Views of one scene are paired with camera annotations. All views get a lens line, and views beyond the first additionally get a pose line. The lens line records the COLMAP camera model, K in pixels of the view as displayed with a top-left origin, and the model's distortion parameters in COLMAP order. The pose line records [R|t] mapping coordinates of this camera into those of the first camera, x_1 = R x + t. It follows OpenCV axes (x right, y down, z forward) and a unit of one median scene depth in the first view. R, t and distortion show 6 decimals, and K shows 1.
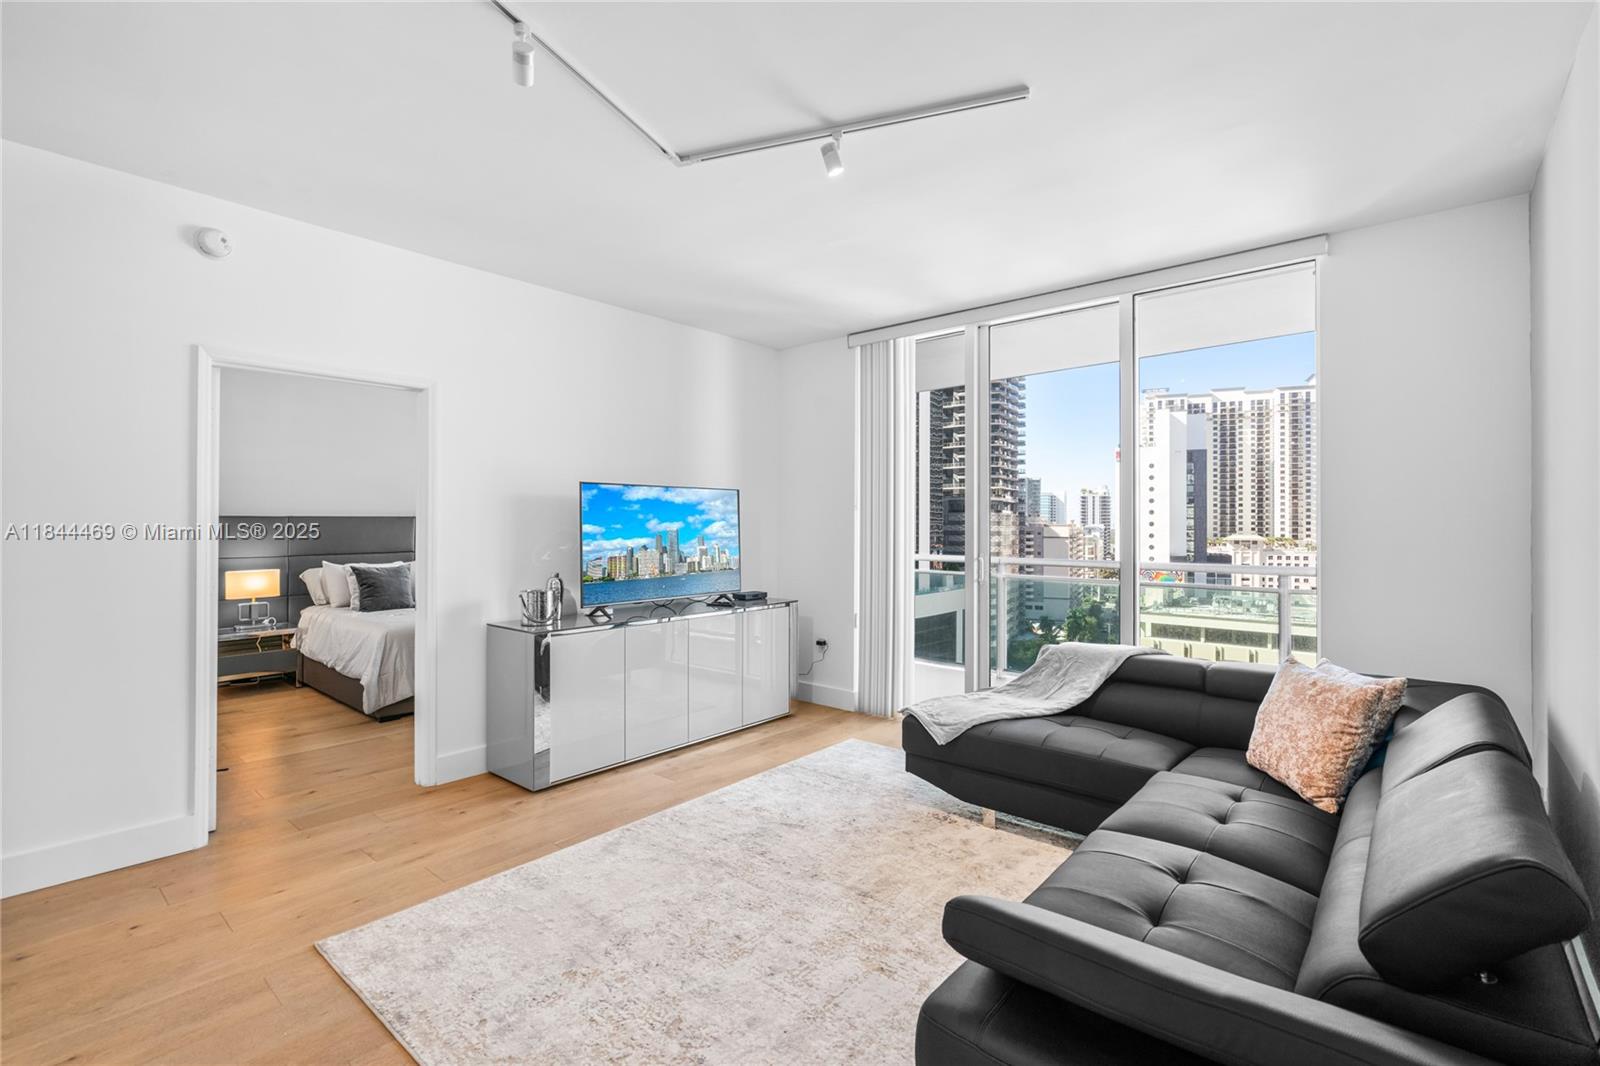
lens RADIAL K [[723.5, 0, 802.1], [0, 723.5, 520.0], [0, 0, 1]] dist [-0.012270, 0.007232]
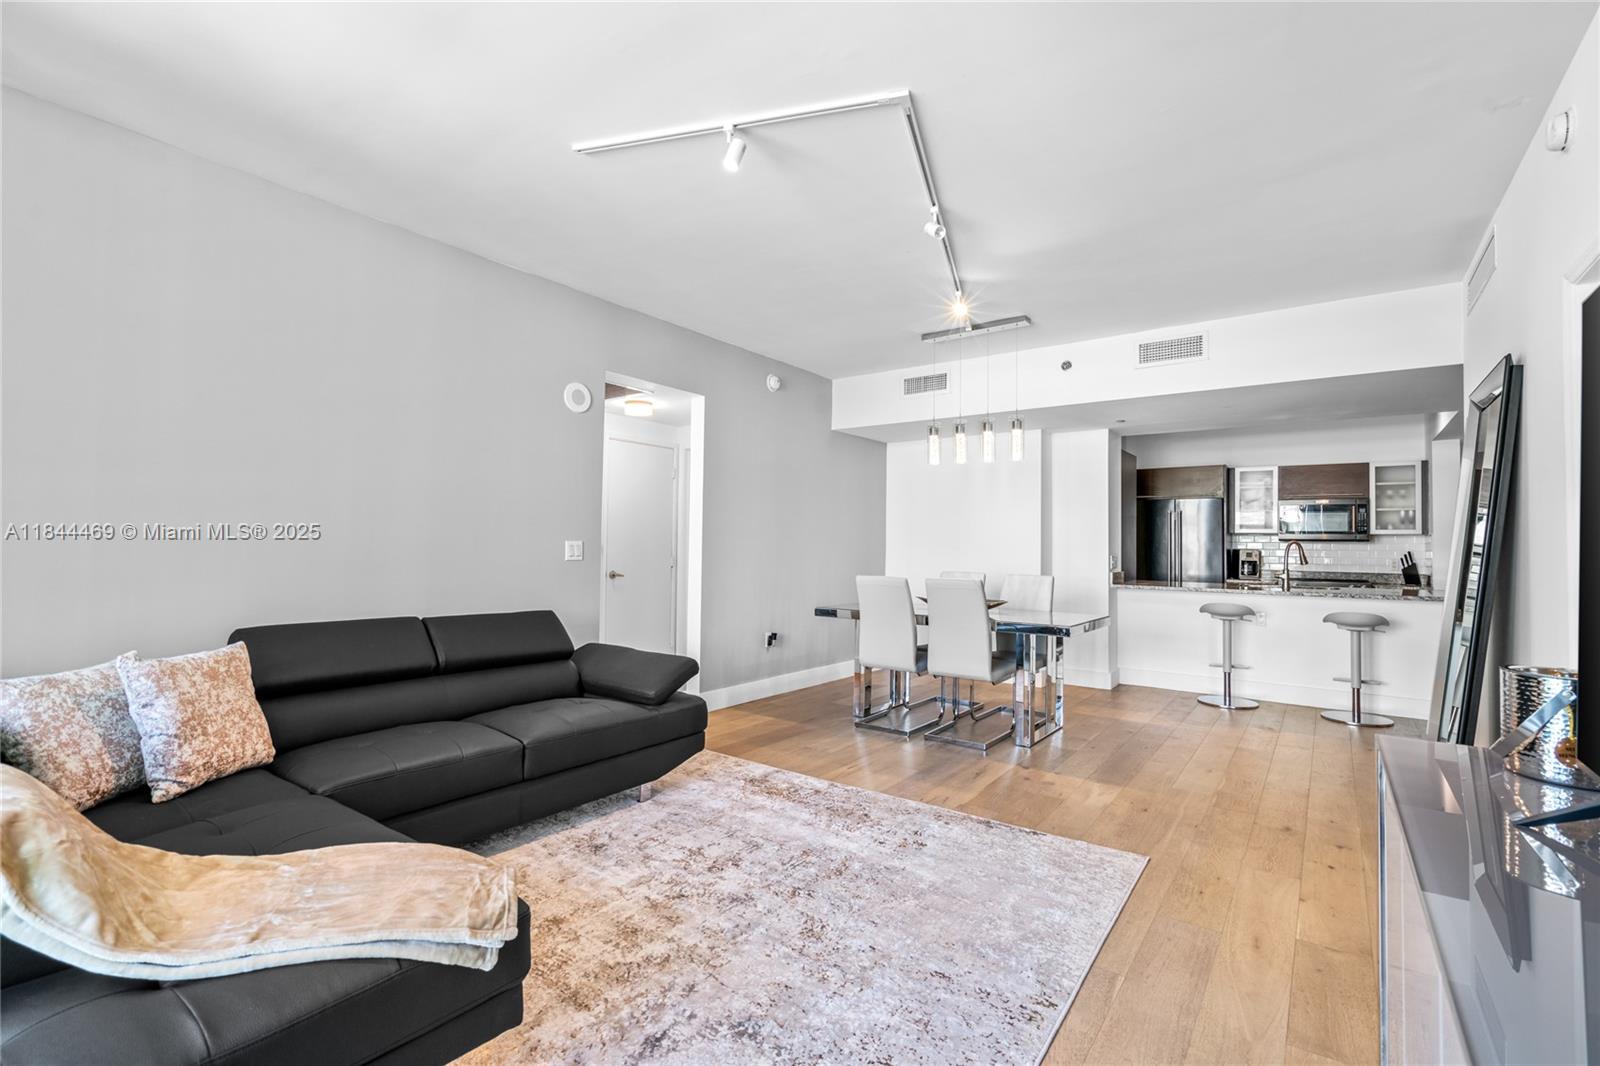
lens RADIAL K [[729.3, 0, 800.0], [0, 729.3, 526.4], [0, 0, 1]] dist [-0.013236, 0.009082]
pose [[-0.996797, -0.013314, -0.078852, 0.007410], [-0.010580, 0.999332, -0.034987, 0.047639], [0.079265, -0.034041, -0.996272, 1.337772]]
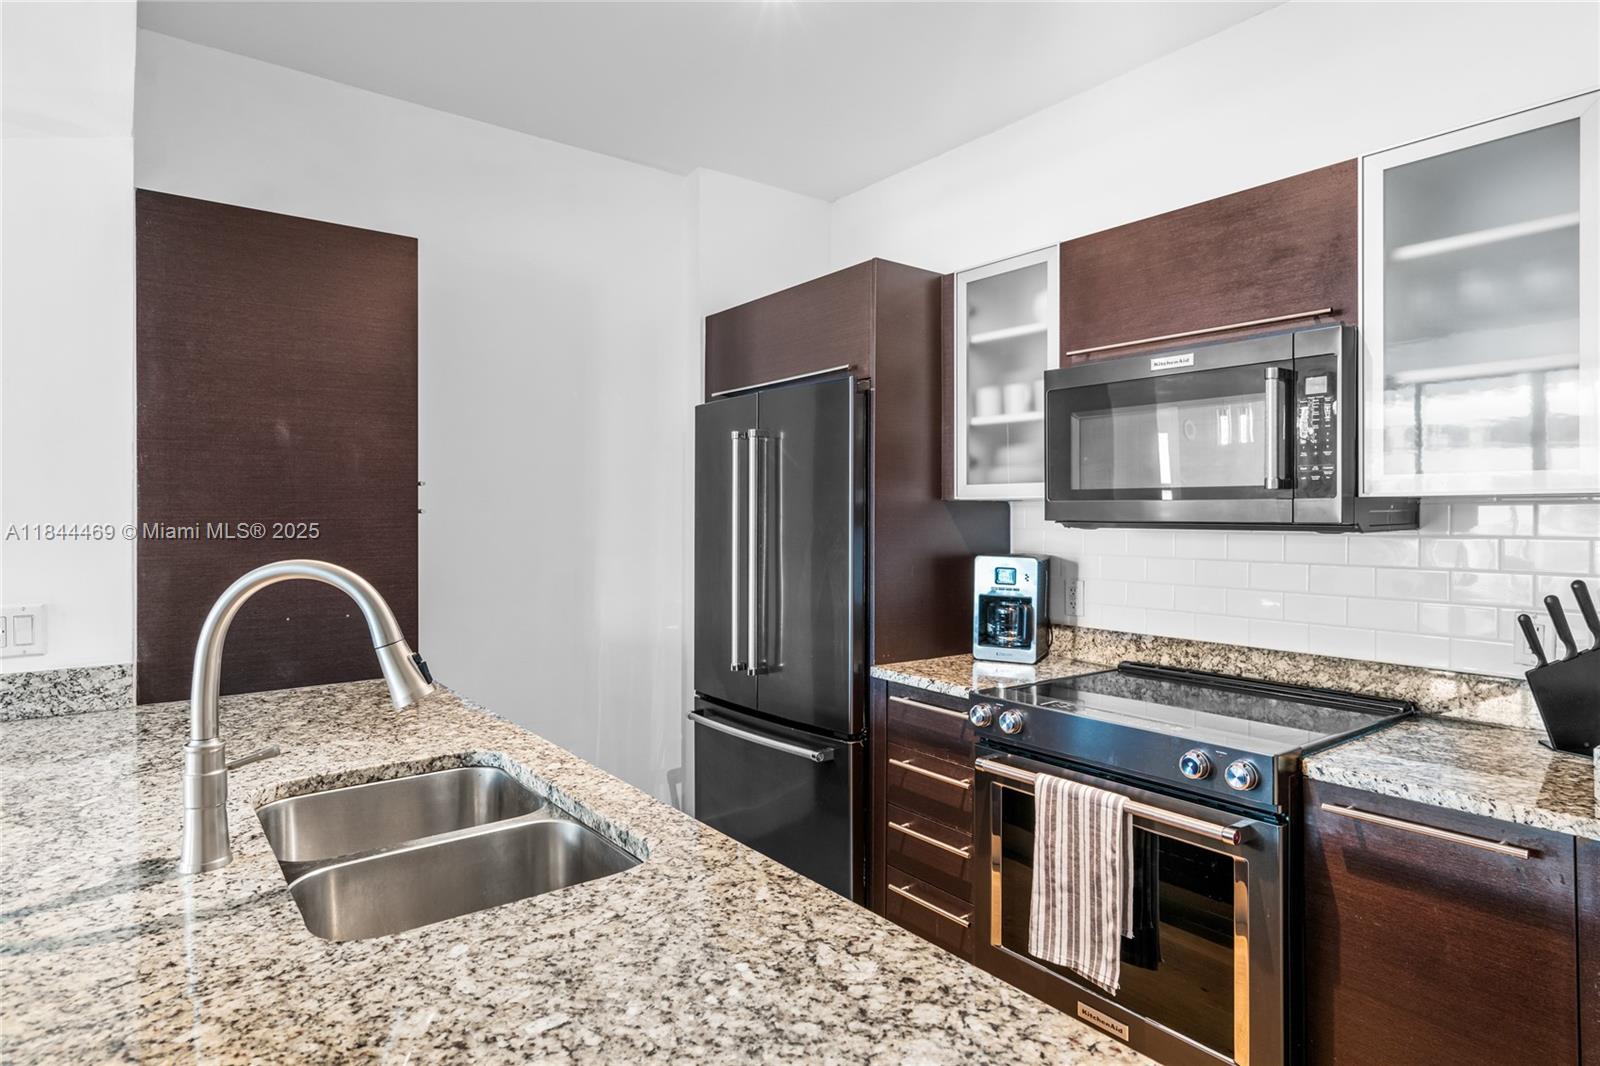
lens RADIAL K [[885.8, 0, 808.1], [0, 885.8, 515.9], [0, 0, 1]] dist [0.003650, 0.002185]
pose [[-0.978659, 0.001099, 0.205489, -1.411683], [-0.000529, 0.999969, -0.007867, 0.000832], [-0.205491, -0.007808, -0.978628, 0.121064]]
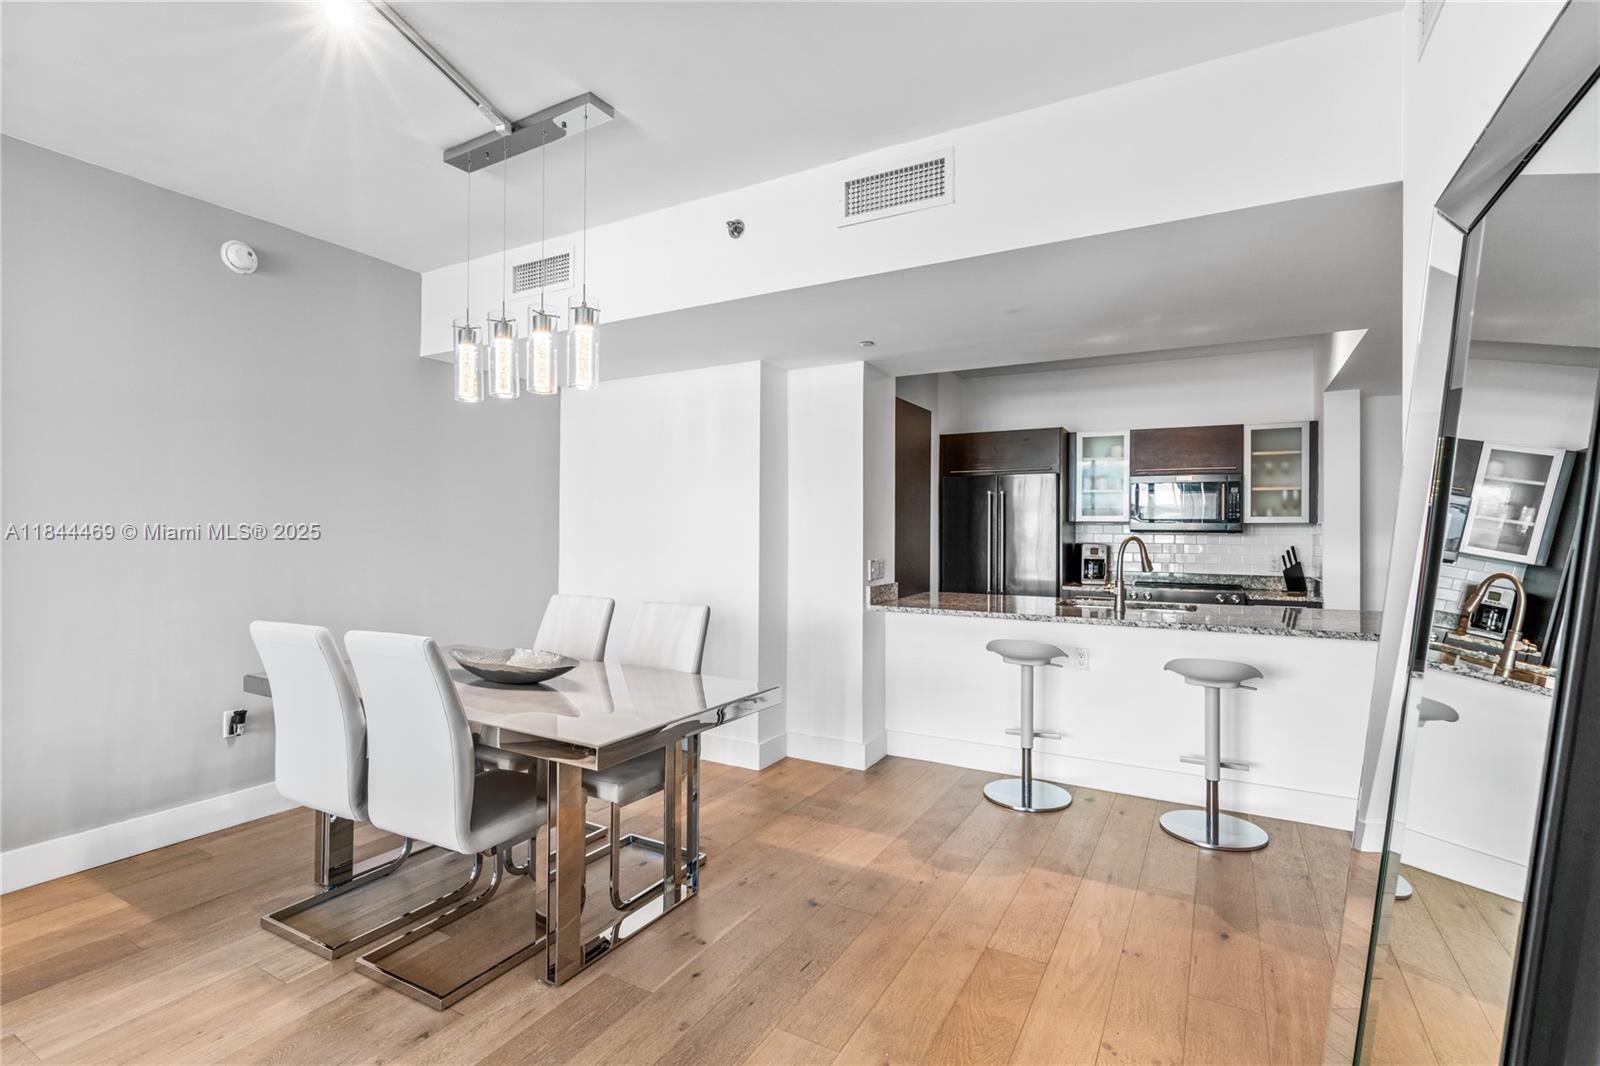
lens RADIAL K [[747.9, 0, 803.9], [0, 747.9, 524.9], [0, 0, 1]] dist [-0.010948, 0.000236]
pose [[-0.979997, -0.006131, -0.198920, -0.519292], [-0.002812, 0.999852, -0.016962, 0.016577], [0.198995, -0.016063, -0.979869, 0.793191]]
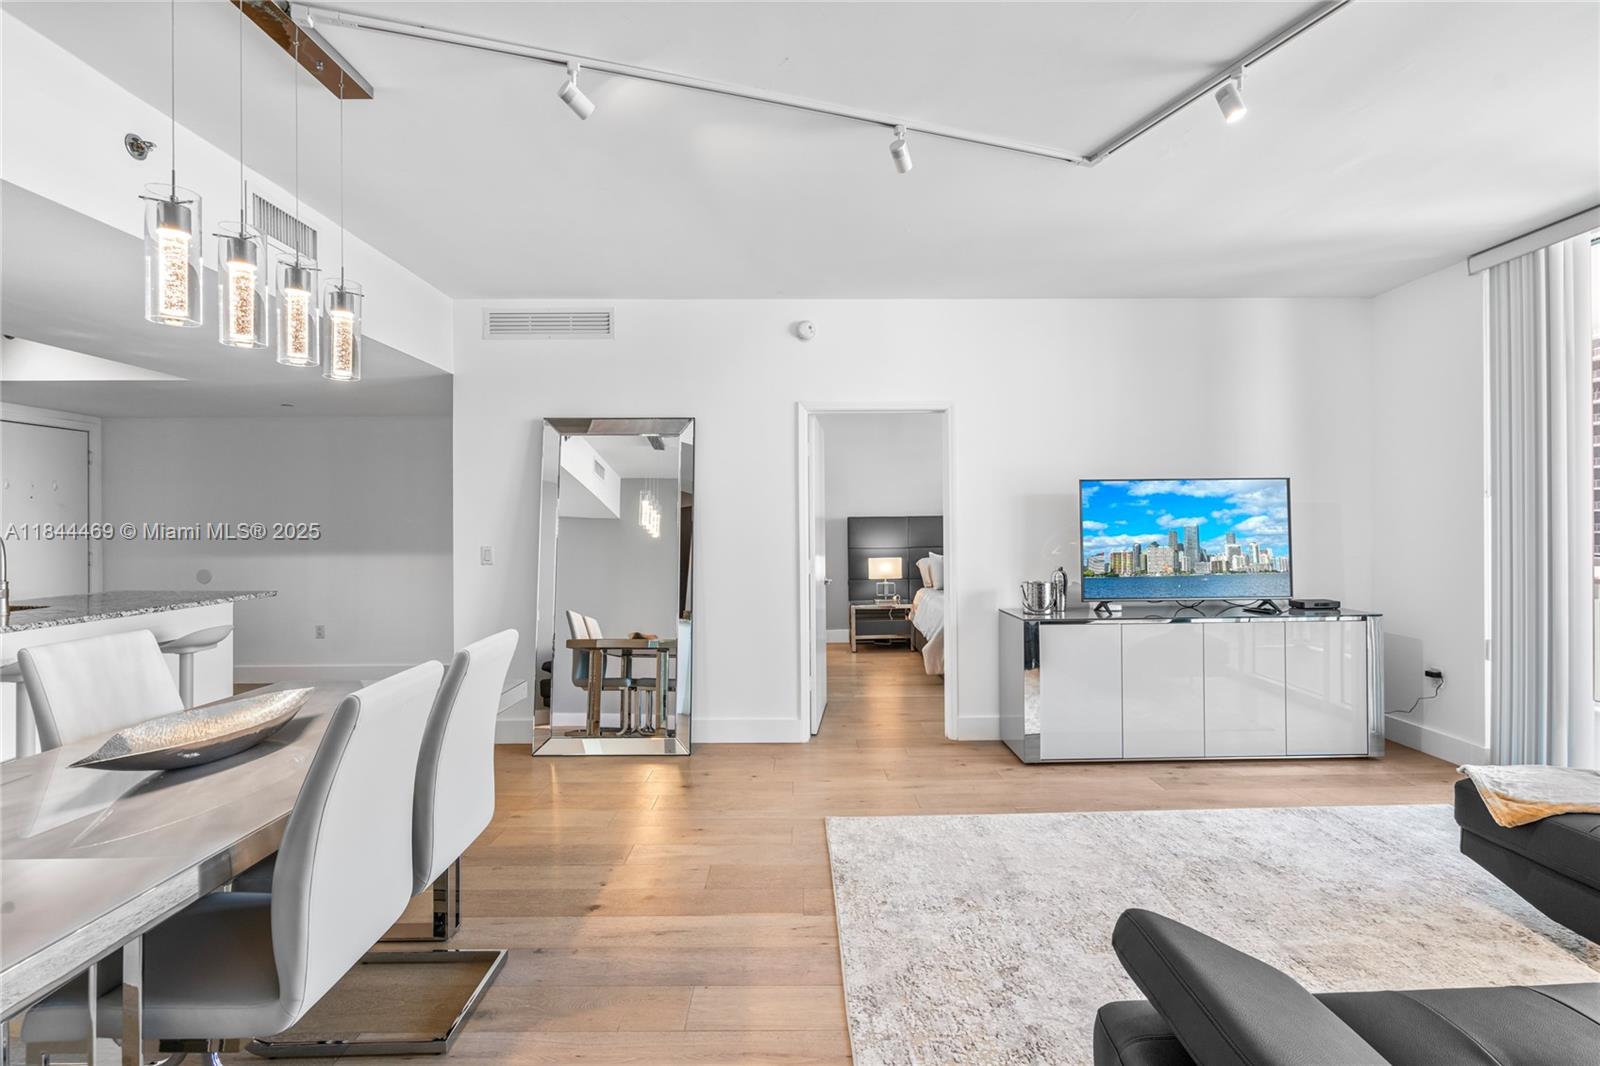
lens RADIAL K [[733.0, 0, 808.9], [0, 733.0, 523.5], [0, 0, 1]] dist [-0.002001, 0.001184]
pose [[0.663367, -0.007401, -0.748257, 0.238417], [0.014859, 0.999884, 0.003283, 0.000488], [0.748146, -0.013296, 0.663400, 0.011775]]
